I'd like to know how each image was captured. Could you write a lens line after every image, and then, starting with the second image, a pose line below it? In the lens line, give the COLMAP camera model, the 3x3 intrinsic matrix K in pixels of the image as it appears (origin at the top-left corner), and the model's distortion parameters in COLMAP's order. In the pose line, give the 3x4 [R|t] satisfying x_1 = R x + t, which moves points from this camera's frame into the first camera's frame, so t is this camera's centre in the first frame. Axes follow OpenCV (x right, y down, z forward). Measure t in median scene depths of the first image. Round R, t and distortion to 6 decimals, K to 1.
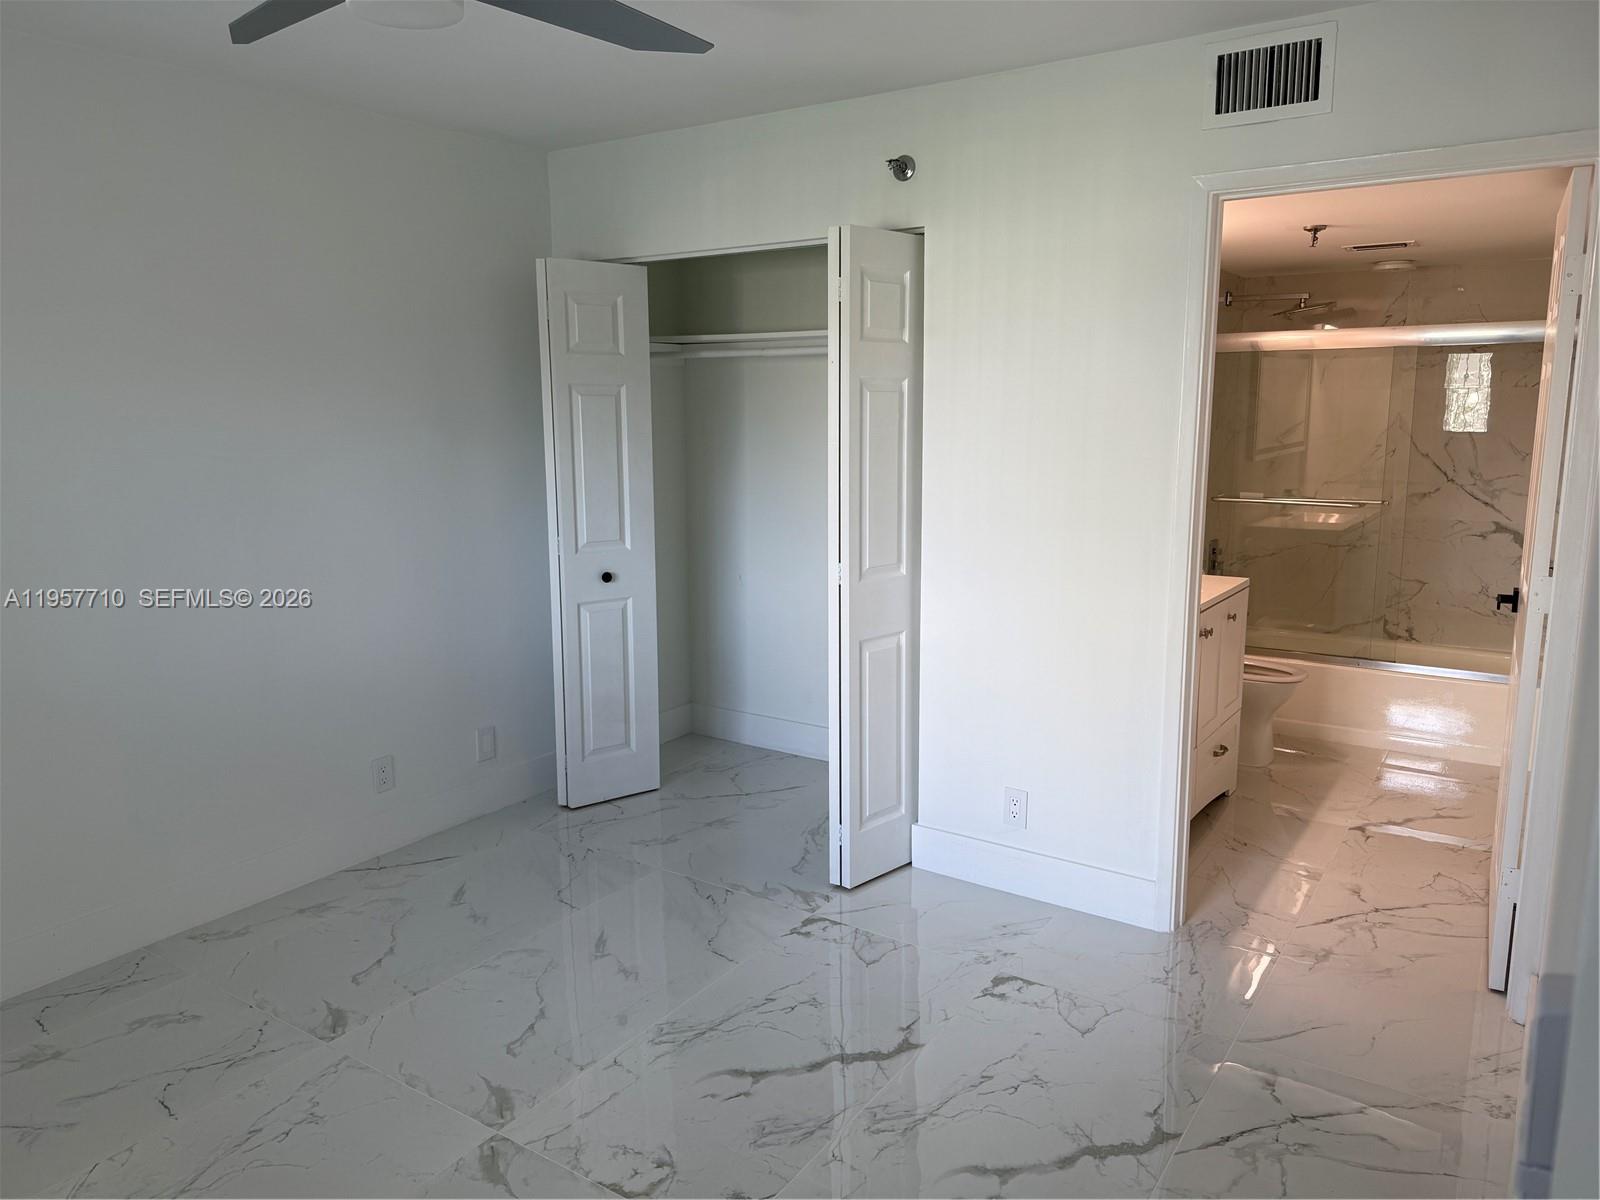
lens RADIAL K [[1135.5, 0, 805.6], [0, 1135.5, 601.1], [0, 0, 1]] dist [0.065315, -0.084853]
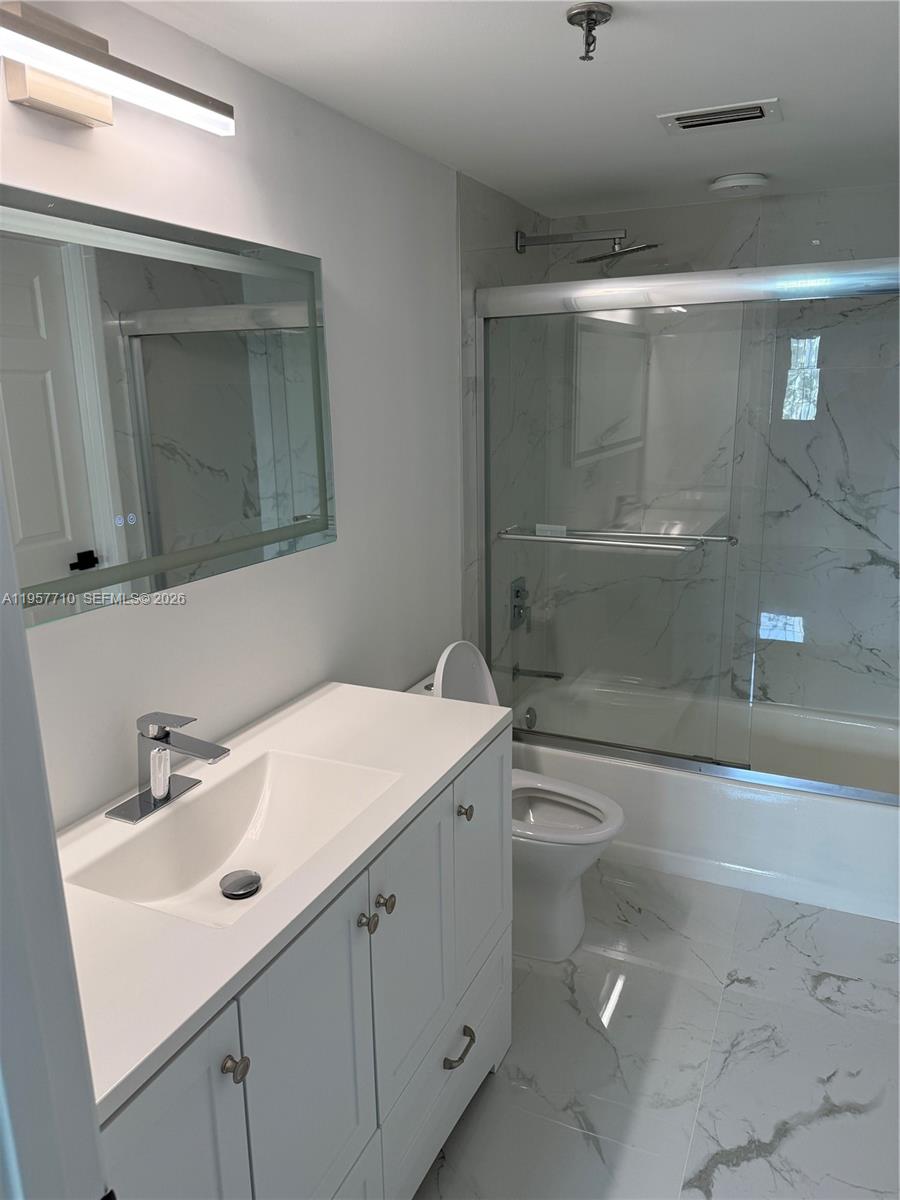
lens RADIAL K [[851.6, 0, 448.0], [0, 851.6, 599.3], [0, 0, 1]] dist [0.065315, -0.084853]
pose [[0.987767, -0.046545, 0.148830, 0.241740], [0.036542, 0.996929, 0.069258, -0.085241], [-0.151597, -0.062973, 0.986434, 0.483949]]
